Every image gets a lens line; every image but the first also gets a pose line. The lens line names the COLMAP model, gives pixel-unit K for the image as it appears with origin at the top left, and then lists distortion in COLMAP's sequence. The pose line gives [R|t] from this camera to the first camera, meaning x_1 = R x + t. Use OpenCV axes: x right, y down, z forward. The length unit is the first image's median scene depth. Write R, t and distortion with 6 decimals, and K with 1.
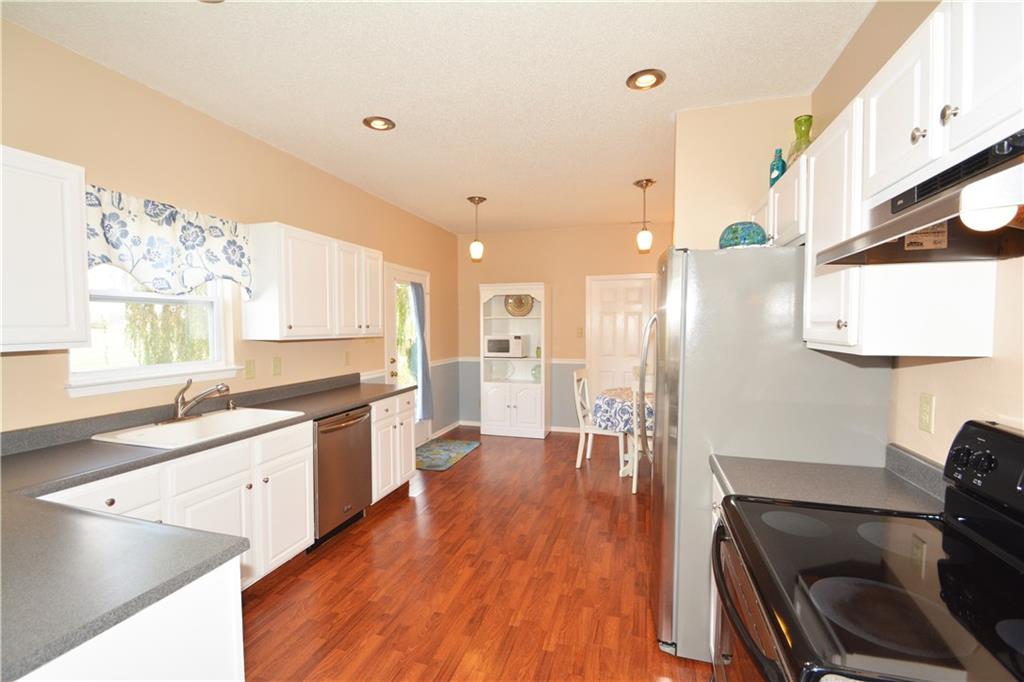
lens RADIAL K [[455.3, 0, 505.6], [0, 455.3, 348.7], [0, 0, 1]] dist [0.000980, -0.010509]
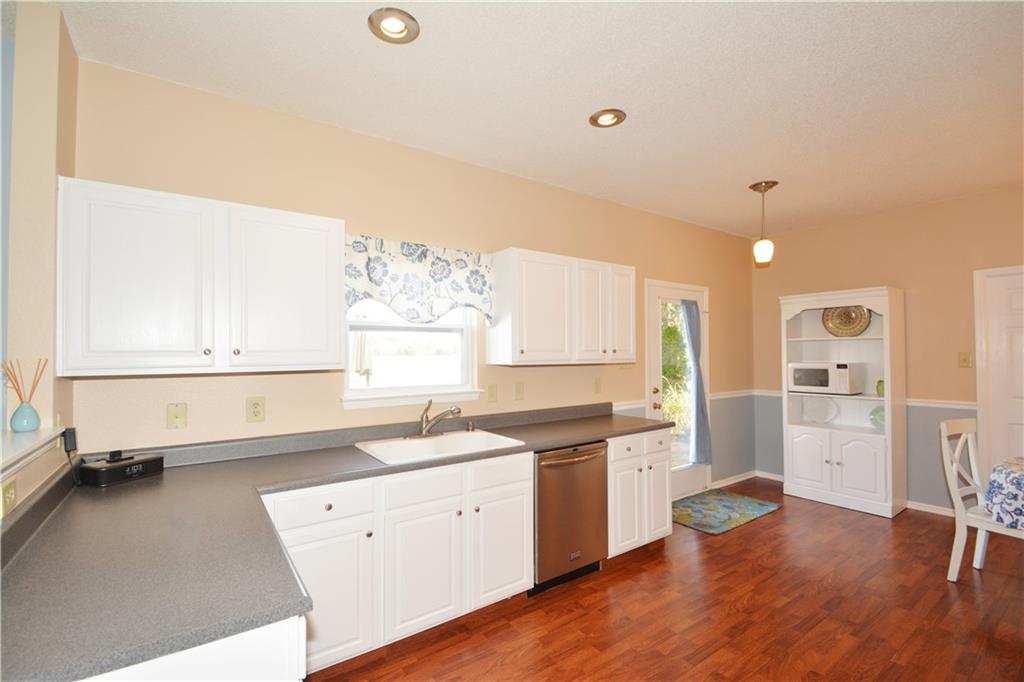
lens RADIAL K [[455.3, 0, 494.9], [0, 455.3, 346.7], [0, 0, 1]] dist [0.000980, -0.010509]
pose [[0.780232, -0.010923, -0.625395, 0.078714], [-0.027382, 0.998293, -0.051596, -0.005579], [0.624891, 0.057382, 0.778601, 0.174302]]
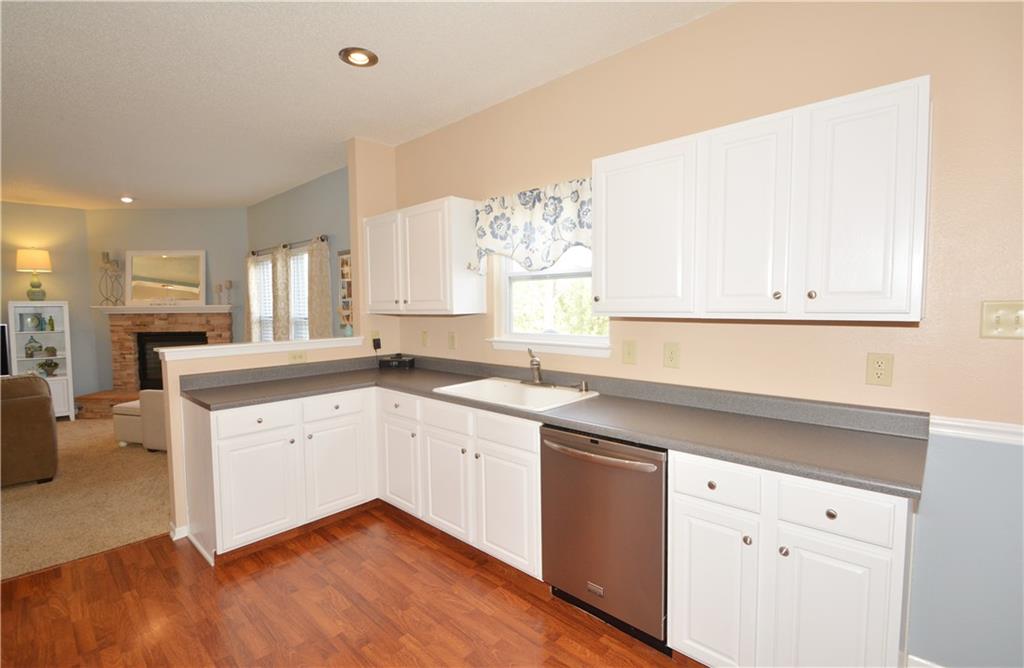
lens RADIAL K [[465.3, 0, 495.0], [0, 465.3, 334.5], [0, 0, 1]] dist [0.006730, -0.003271]
pose [[-0.458185, 0.069117, -0.886166, 0.233517], [-0.029809, 0.995217, 0.093035, -0.047848], [0.888357, 0.069043, -0.453933, 1.034435]]
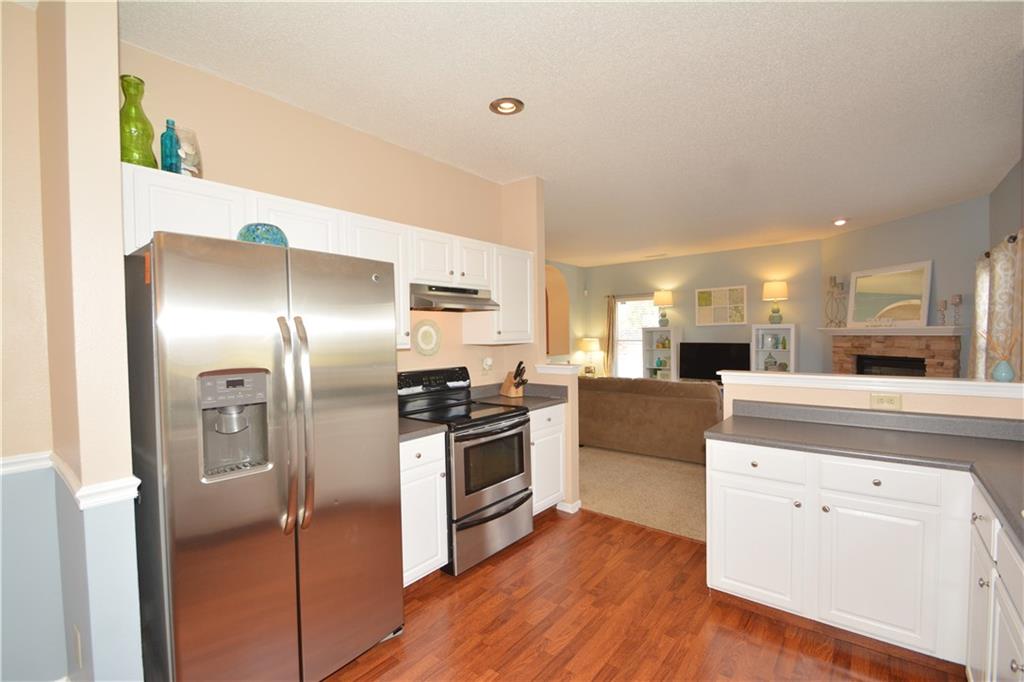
lens RADIAL K [[455.3, 0, 504.5], [0, 455.3, 346.2], [0, 0, 1]] dist [0.000980, -0.010509]
pose [[-0.925178, 0.009402, 0.379416, -0.176195], [0.038868, 0.996784, 0.070076, -0.050417], [-0.377537, 0.079580, -0.922569, 1.069584]]
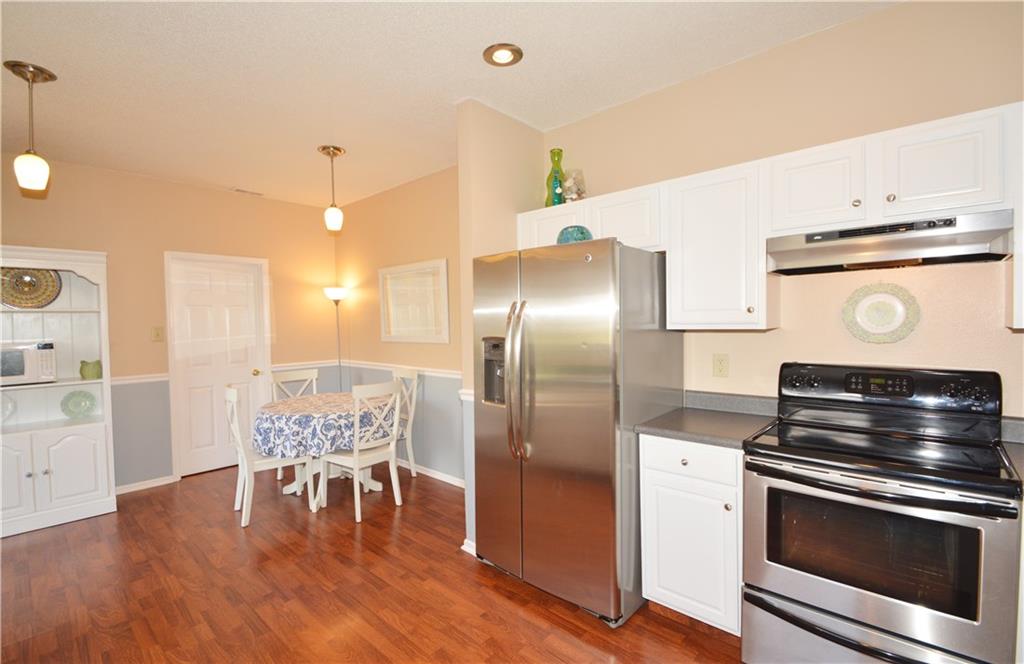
lens RADIAL K [[465.3, 0, 498.9], [0, 465.3, 336.3], [0, 0, 1]] dist [0.006730, -0.003271]
pose [[0.436077, -0.032503, 0.899322, -0.403653], [0.059659, 0.998193, 0.007148, -0.012556], [-0.897930, 0.050536, 0.437228, 0.428806]]
